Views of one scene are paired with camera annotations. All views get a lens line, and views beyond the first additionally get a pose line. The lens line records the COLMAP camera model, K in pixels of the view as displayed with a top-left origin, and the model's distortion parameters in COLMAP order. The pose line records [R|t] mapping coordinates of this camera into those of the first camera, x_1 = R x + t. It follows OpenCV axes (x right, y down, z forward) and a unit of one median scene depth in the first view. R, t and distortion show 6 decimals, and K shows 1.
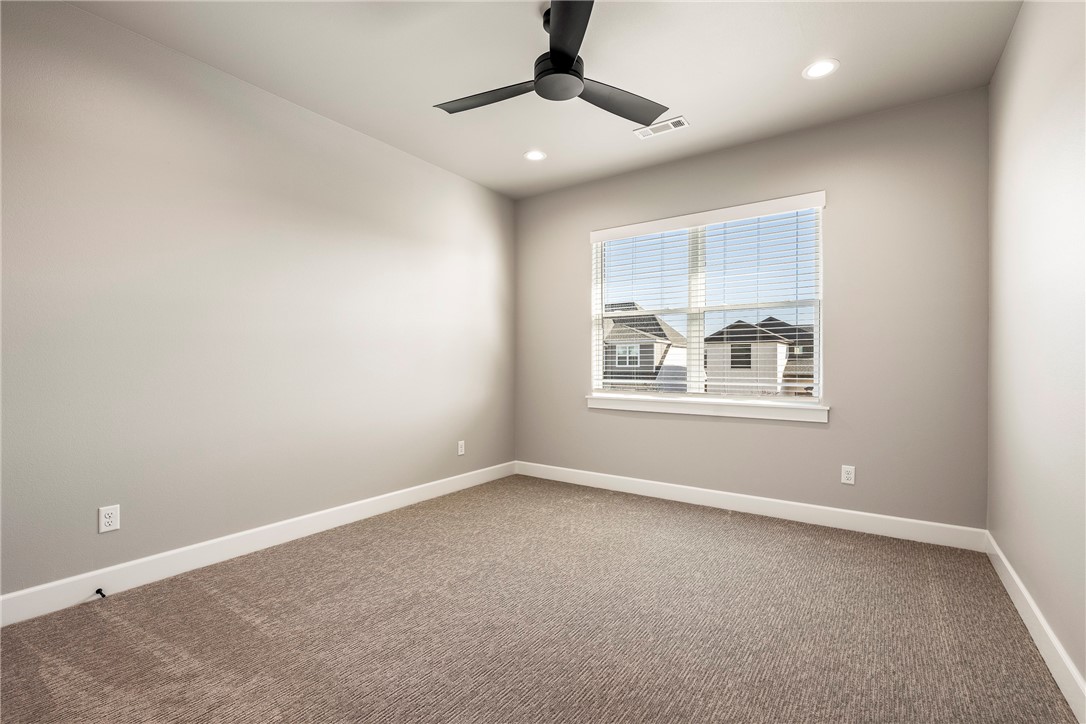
lens RADIAL K [[461.3, 0, 543.8], [0, 461.3, 362.7], [0, 0, 1]] dist [0.002233, -0.000020]
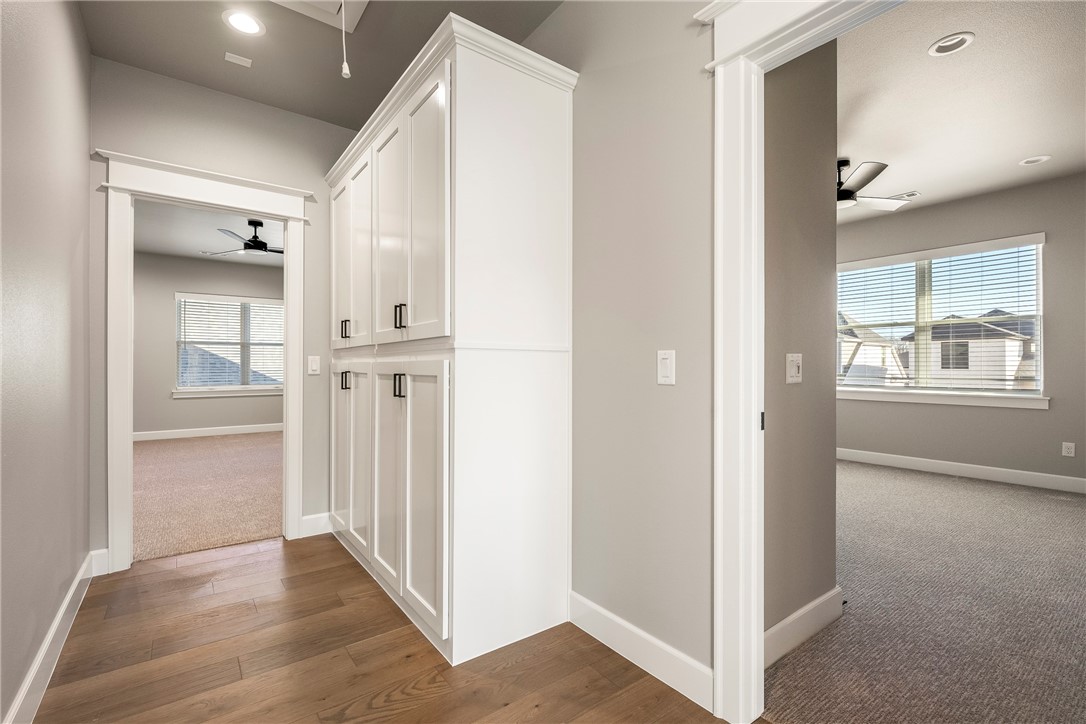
lens RADIAL K [[486.7, 0, 518.7], [0, 486.7, 364.5], [0, 0, 1]] dist [-0.009144, -0.000107]
pose [[0.947029, -0.007718, -0.321057, -0.302607], [0.007873, 0.999969, -0.000817, -0.005742], [0.321053, -0.001754, 0.947060, -0.635510]]
